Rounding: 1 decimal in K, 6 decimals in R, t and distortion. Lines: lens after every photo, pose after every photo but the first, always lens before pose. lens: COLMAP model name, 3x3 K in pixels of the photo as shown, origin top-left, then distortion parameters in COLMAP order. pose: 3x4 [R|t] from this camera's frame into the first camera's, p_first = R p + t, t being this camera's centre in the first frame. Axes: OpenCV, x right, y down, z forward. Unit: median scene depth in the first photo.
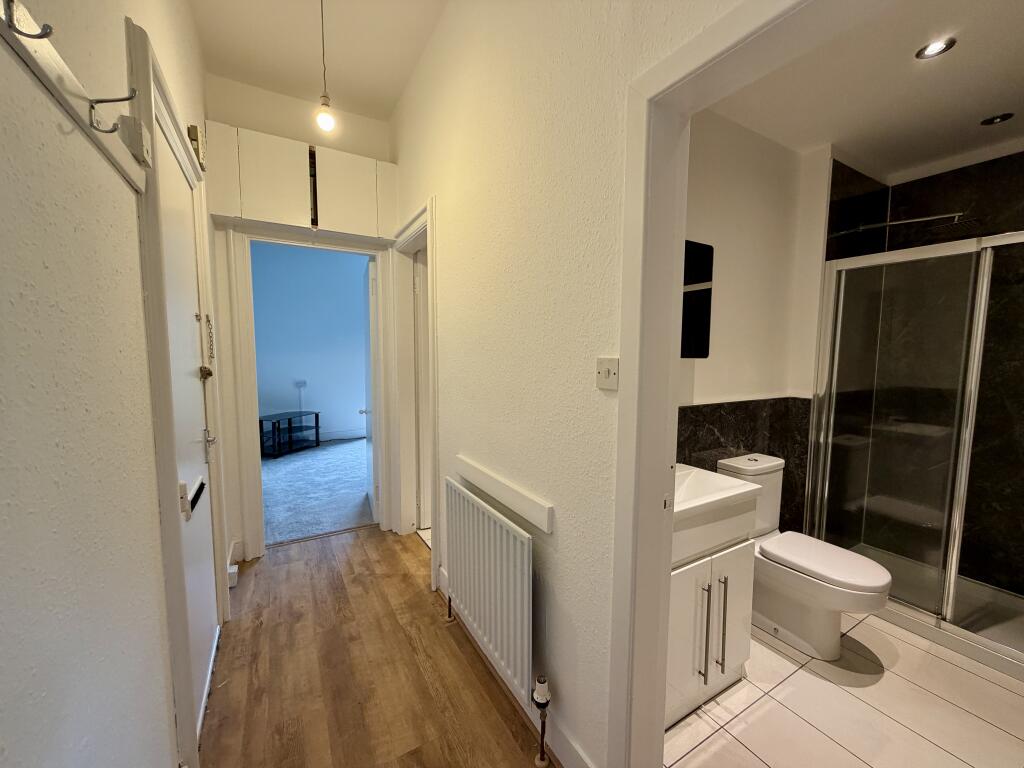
lens RADIAL K [[407.3, 0, 515.4], [0, 407.3, 386.0], [0, 0, 1]] dist [0.001100, 0.000547]
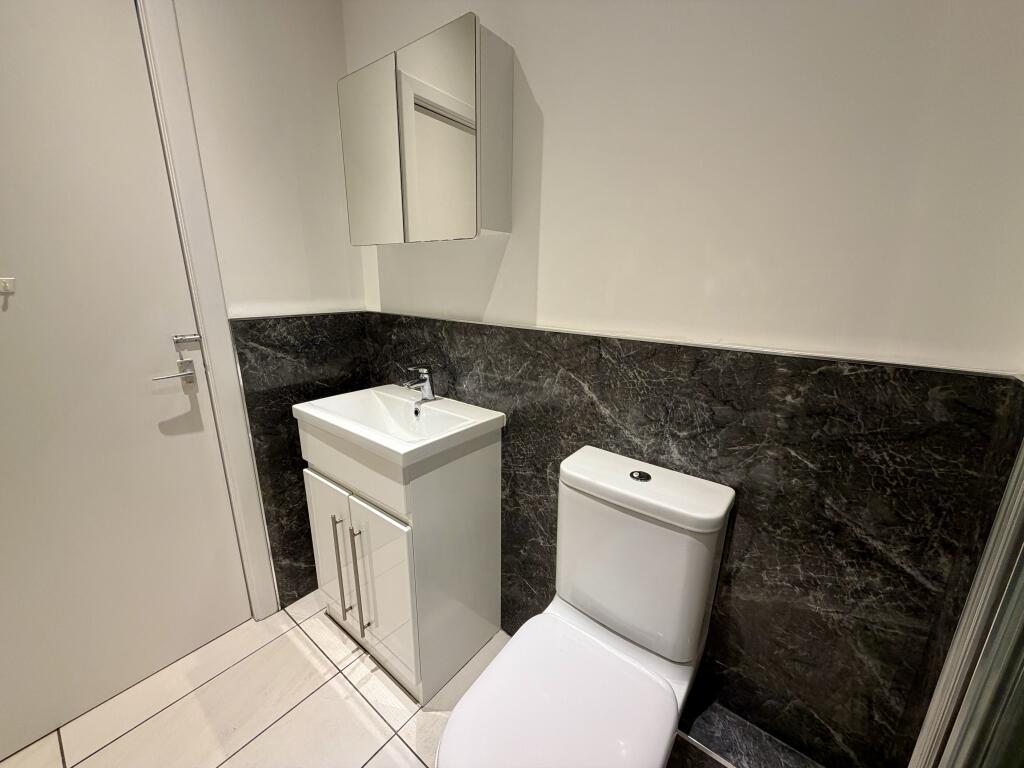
lens RADIAL K [[407.3, 0, 513.4], [0, 407.3, 385.9], [0, 0, 1]] dist [0.001100, 0.000547]
pose [[0.366107, 0.234225, -0.900613, 0.908525], [-0.089773, 0.972181, 0.216344, 0.004541], [0.926232, 0.001645, 0.376950, 0.709247]]
